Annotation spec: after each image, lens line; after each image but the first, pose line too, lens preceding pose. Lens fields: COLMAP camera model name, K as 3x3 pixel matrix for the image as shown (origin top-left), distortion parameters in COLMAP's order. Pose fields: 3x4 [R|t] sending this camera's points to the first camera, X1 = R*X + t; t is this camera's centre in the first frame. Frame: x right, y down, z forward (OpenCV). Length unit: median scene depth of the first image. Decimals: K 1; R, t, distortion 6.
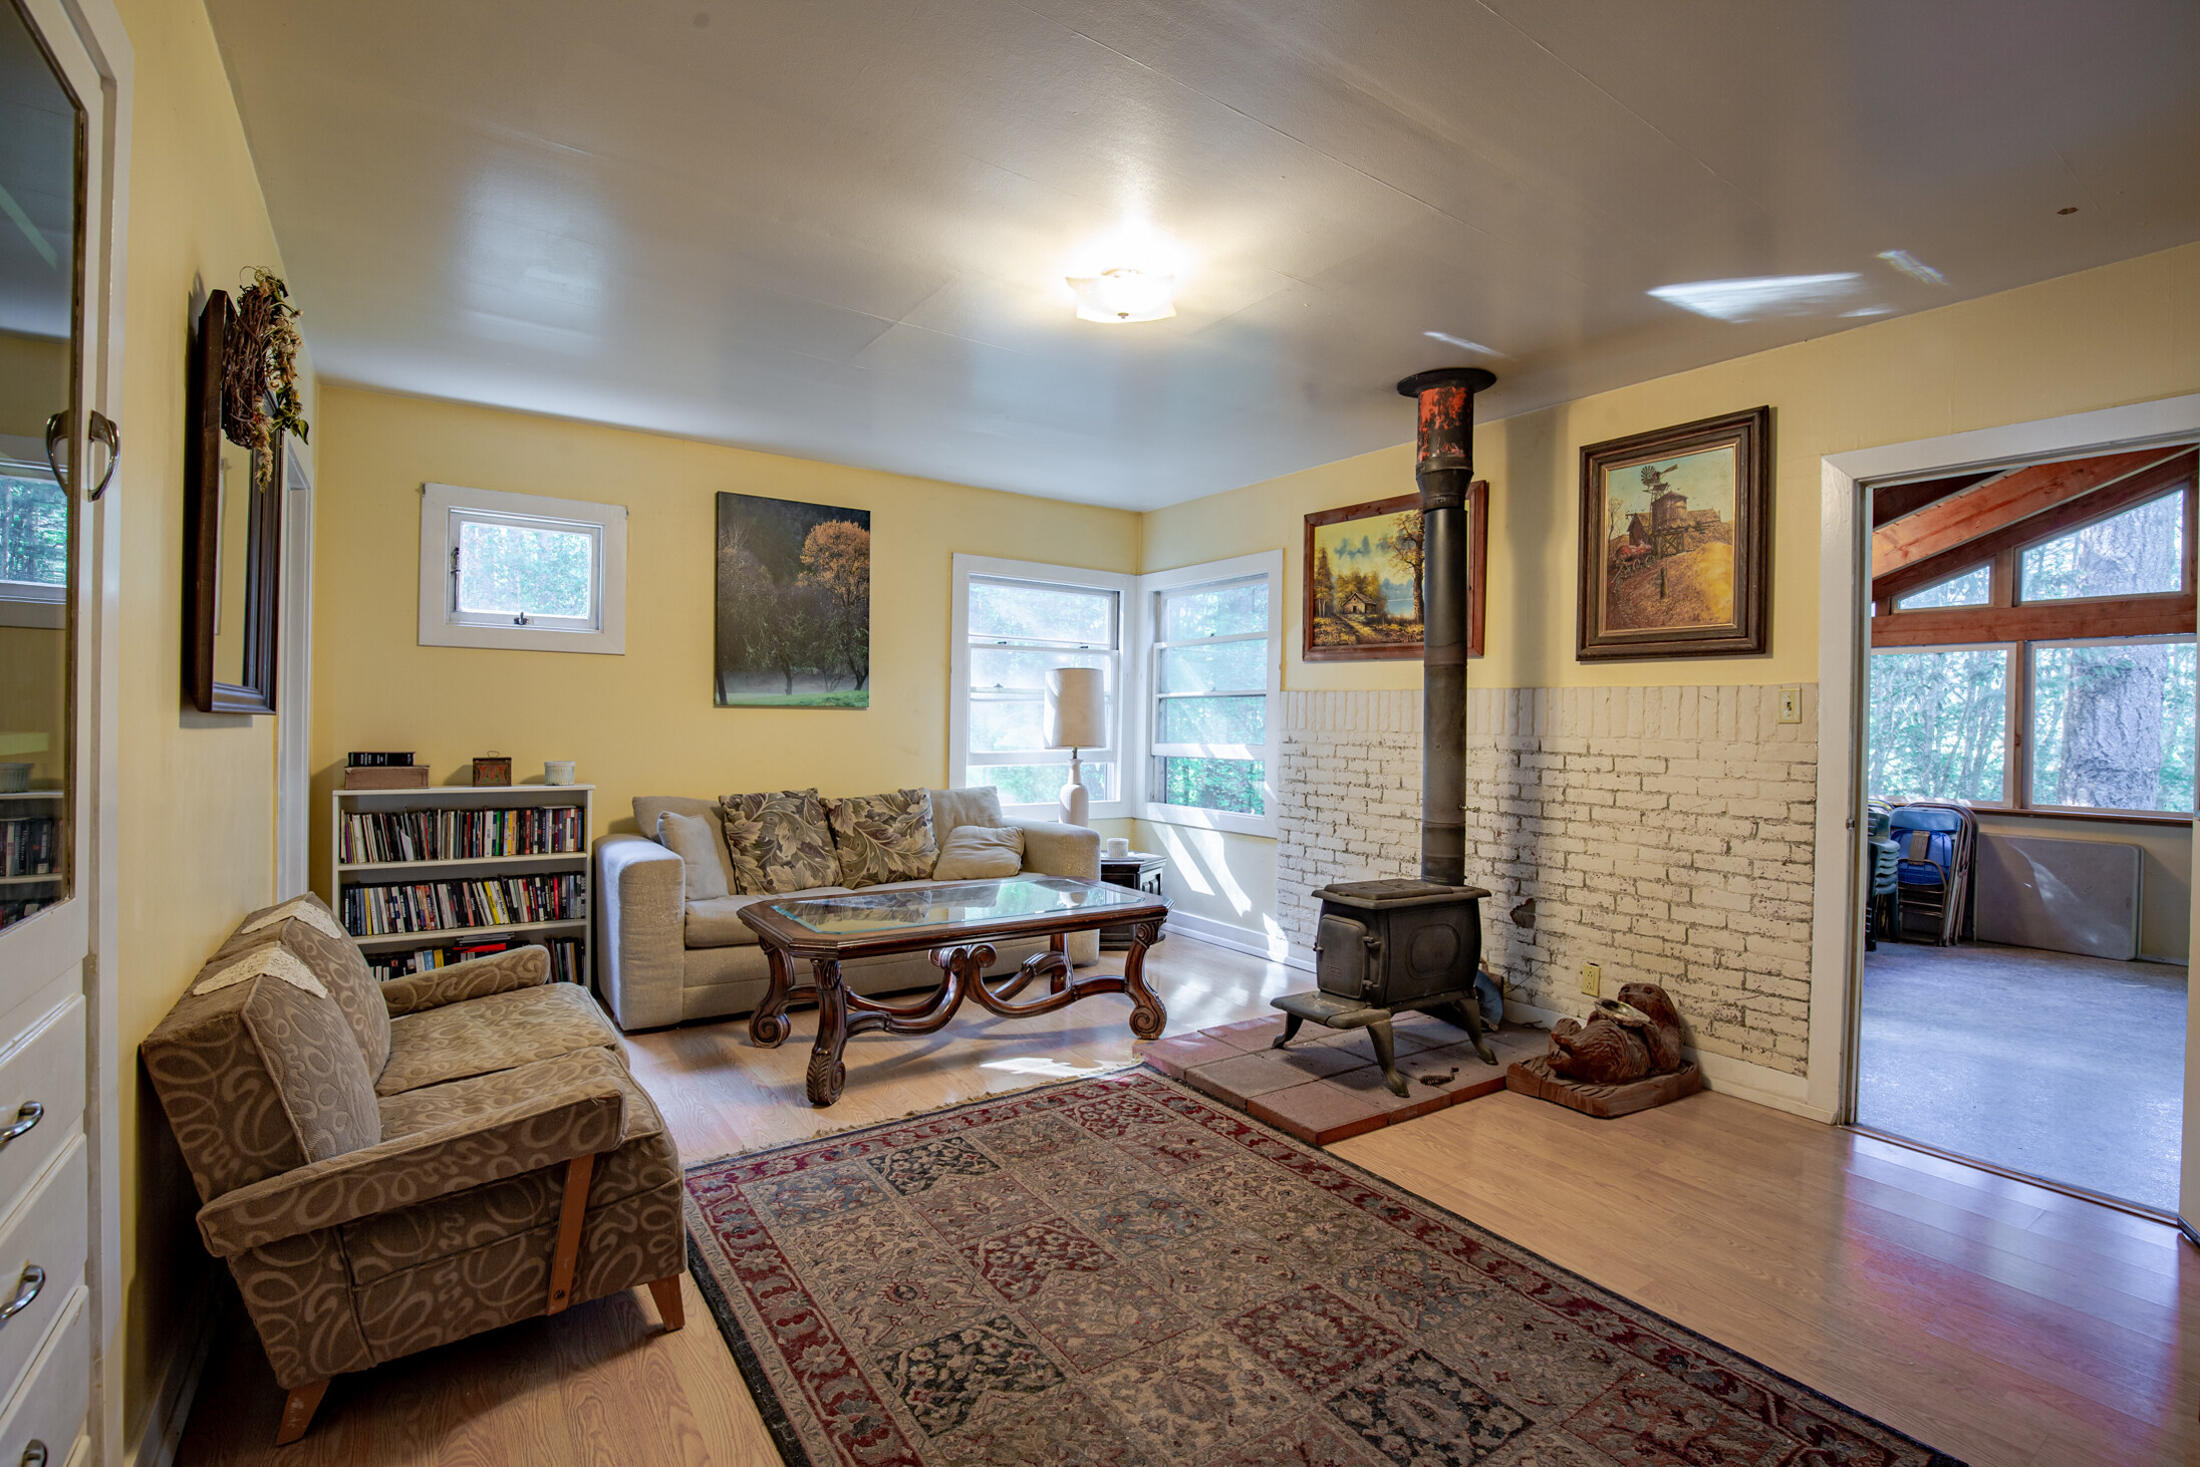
lens RADIAL K [[1004.8, 0, 1112.4], [0, 1004.8, 729.5], [0, 0, 1]] dist [-0.037344, 0.006075]
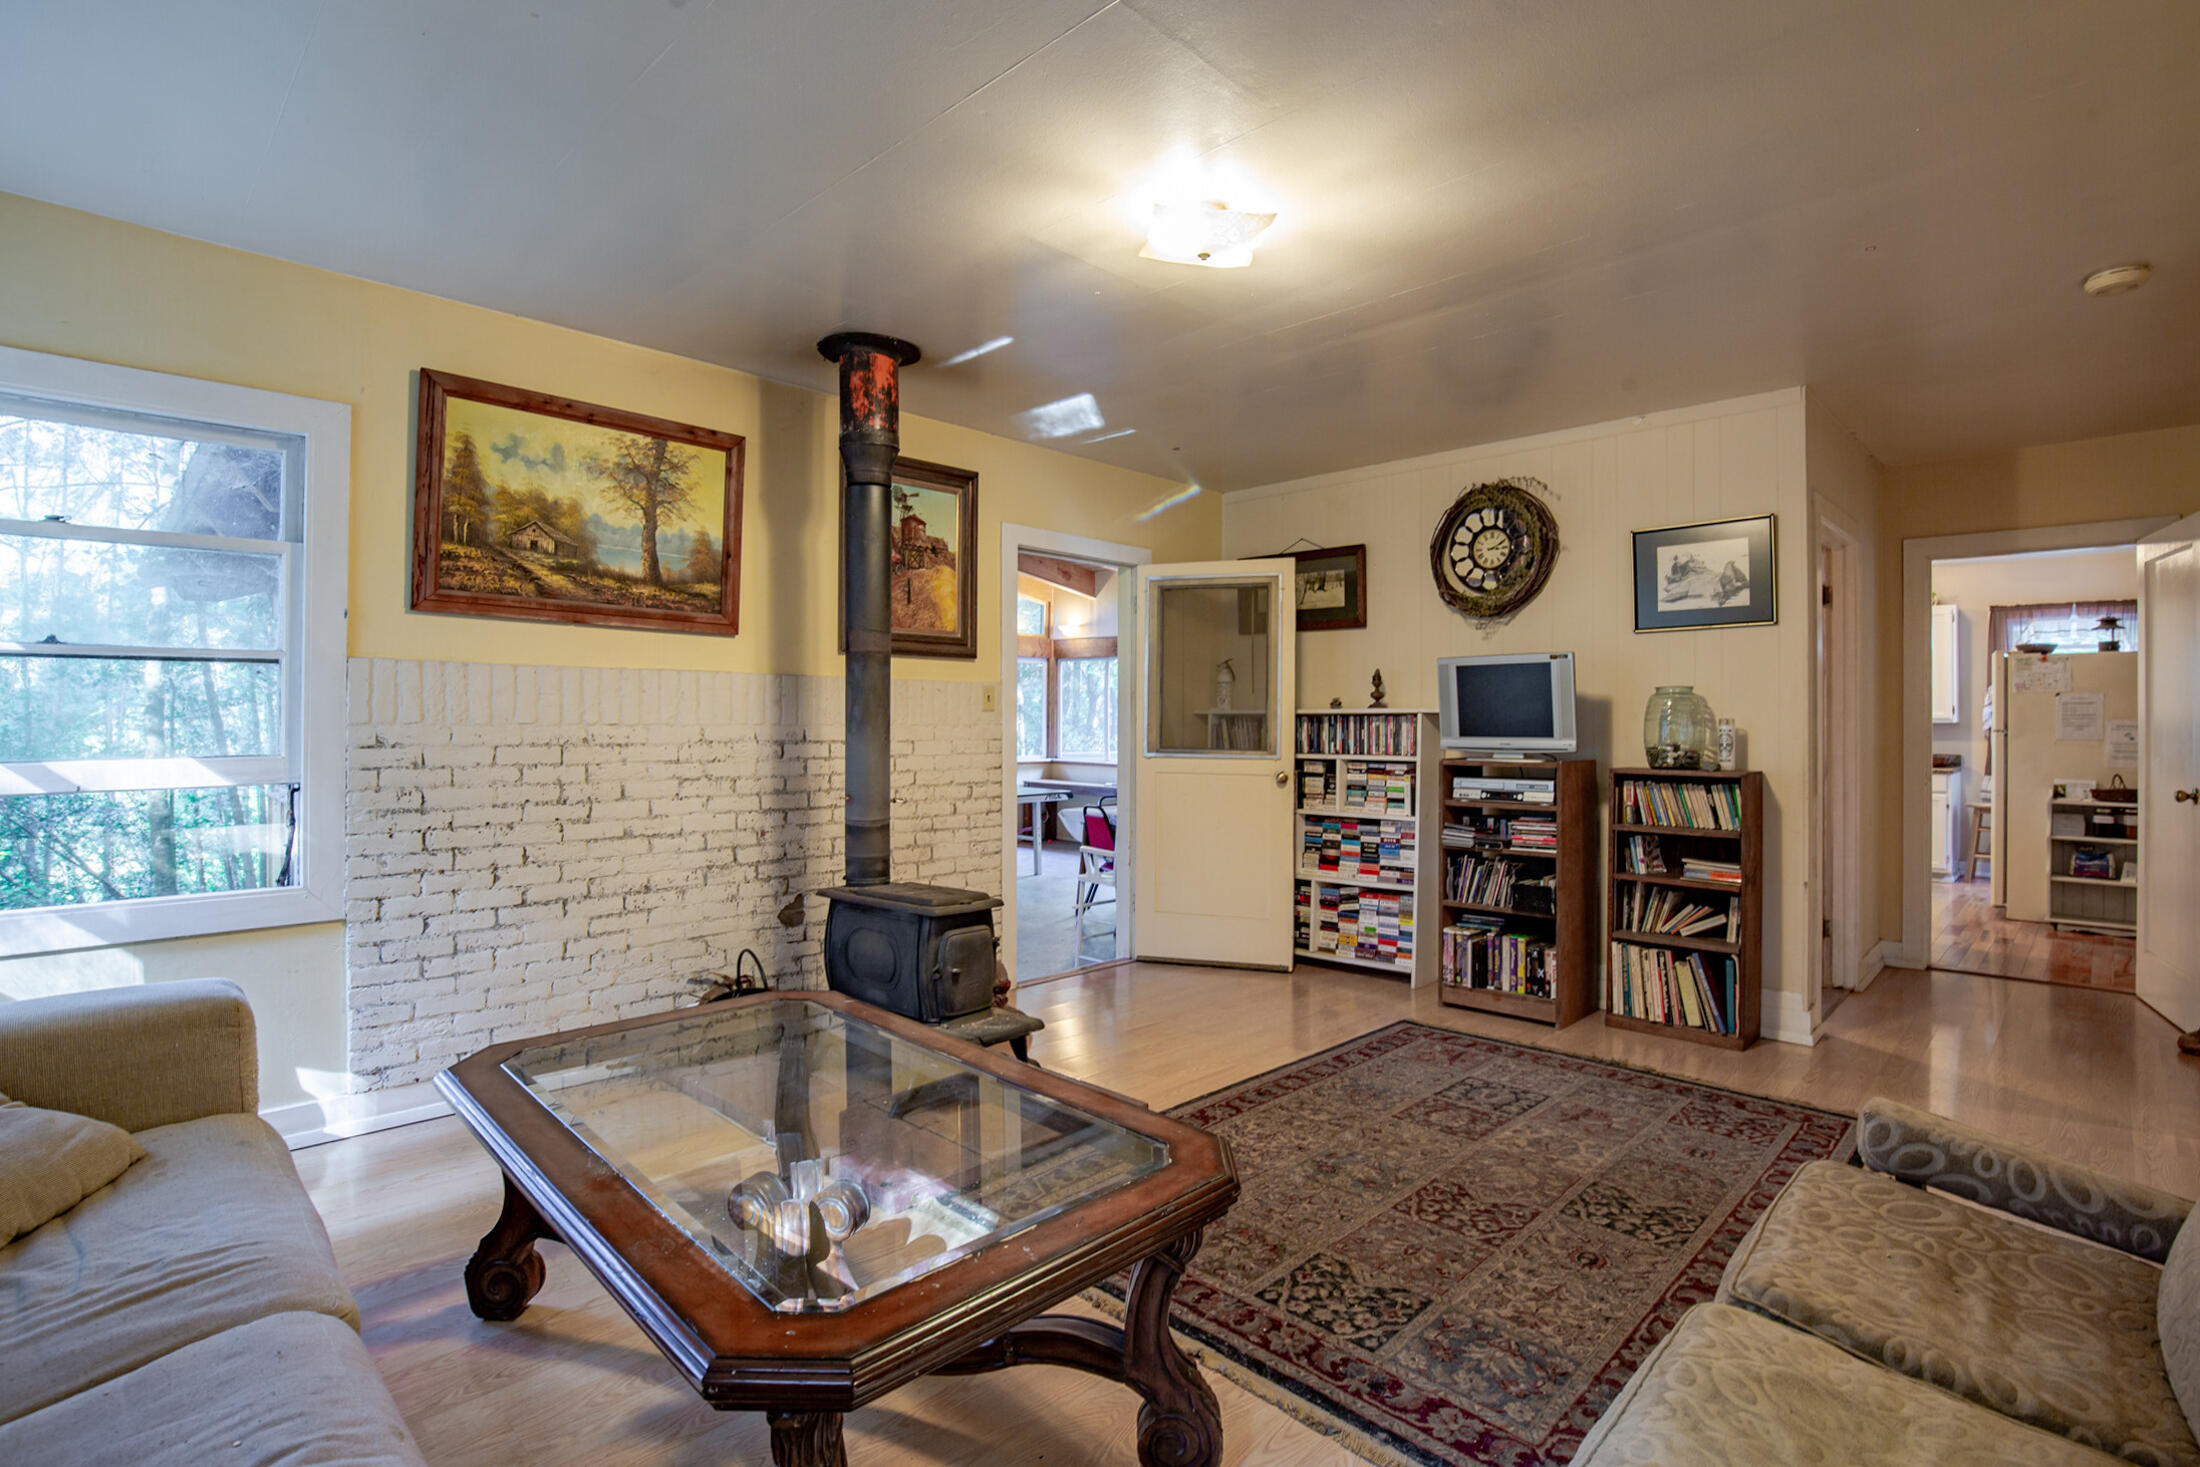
lens RADIAL K [[1046.6, 0, 1113.2], [0, 1046.6, 712.5], [0, 0, 1]] dist [-0.032543, 0.001364]
pose [[-0.186479, -0.012279, 0.982382, -0.695487], [0.000789, 0.999920, 0.012647, -0.020231], [-0.982459, 0.003133, -0.186454, 0.993403]]
